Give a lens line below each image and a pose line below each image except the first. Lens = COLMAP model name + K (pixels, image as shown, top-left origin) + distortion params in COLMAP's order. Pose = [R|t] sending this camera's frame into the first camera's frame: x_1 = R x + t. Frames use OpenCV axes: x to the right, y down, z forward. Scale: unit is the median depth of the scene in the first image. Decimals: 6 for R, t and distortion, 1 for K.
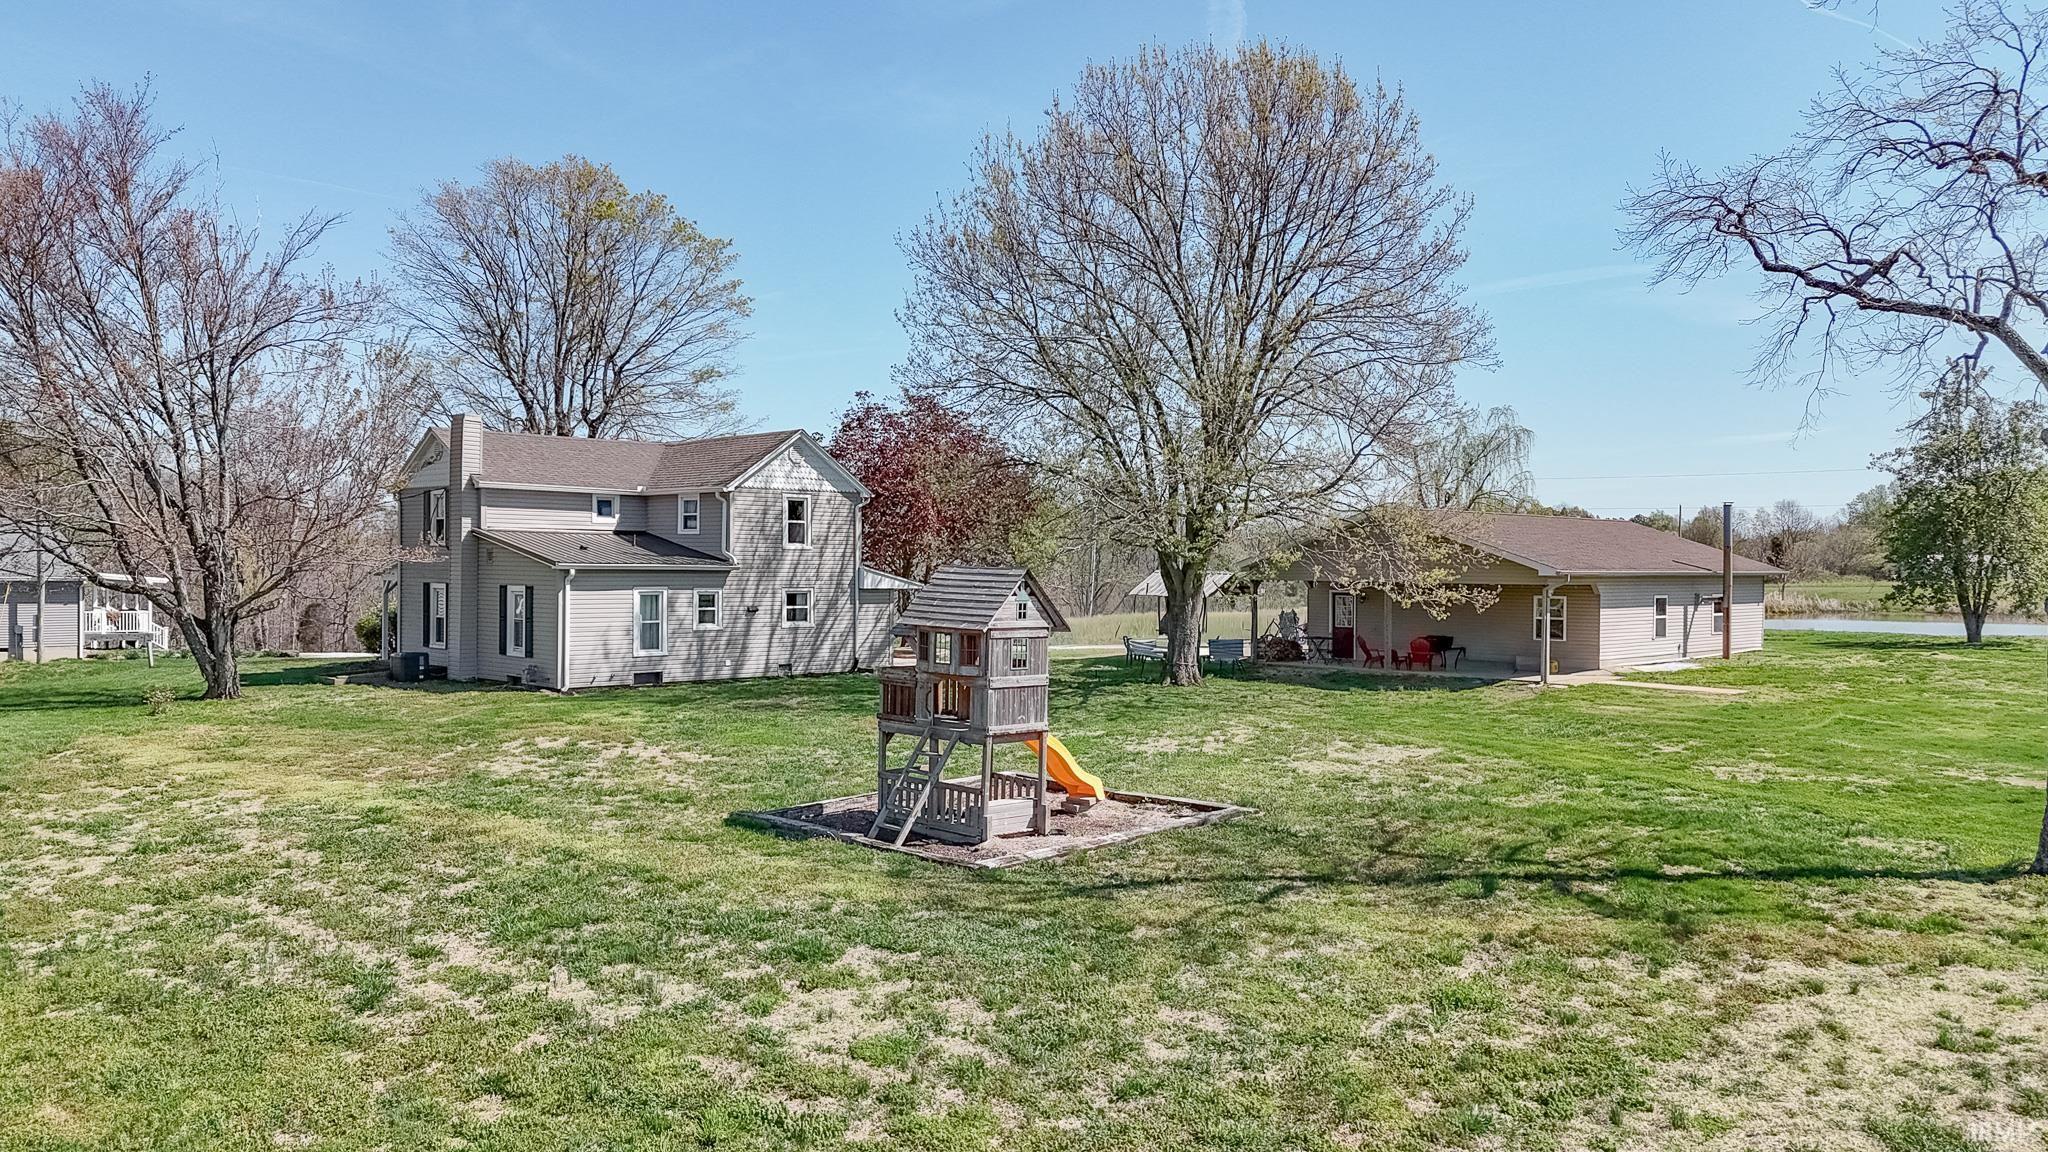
lens RADIAL K [[1597.8, 0, 1020.4], [0, 1597.8, 567.9], [0, 0, 1]] dist [0.081790, -0.002940]
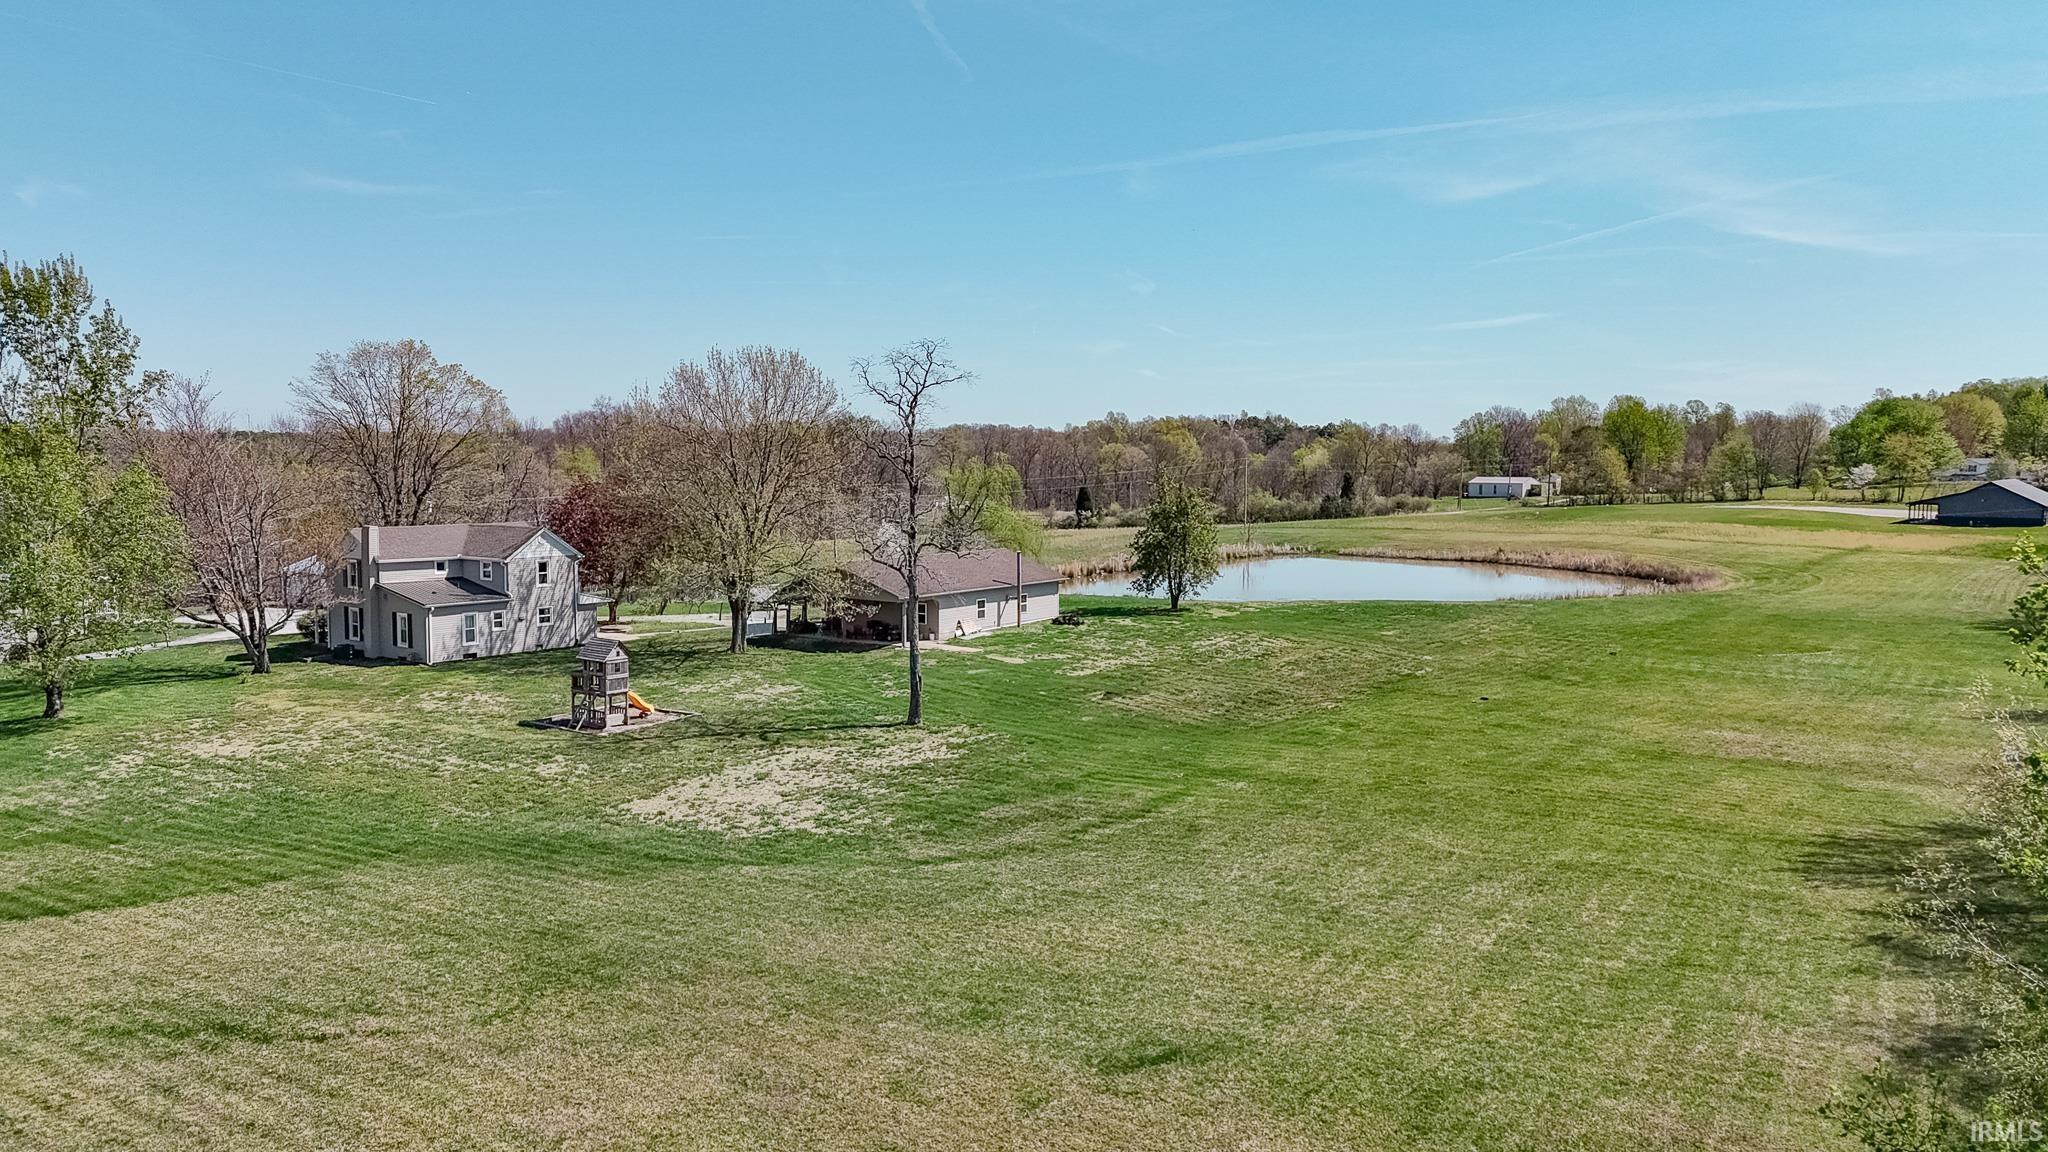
lens RADIAL K [[1597.8, 0, 1020.4], [0, 1597.8, 567.9], [0, 0, 1]] dist [0.081790, -0.002940]
pose [[0.989551, -0.015909, 0.143300, 0.175464], [0.005911, 0.997535, 0.069926, -0.187100], [-0.144059, -0.068349, 0.987206, -1.155710]]
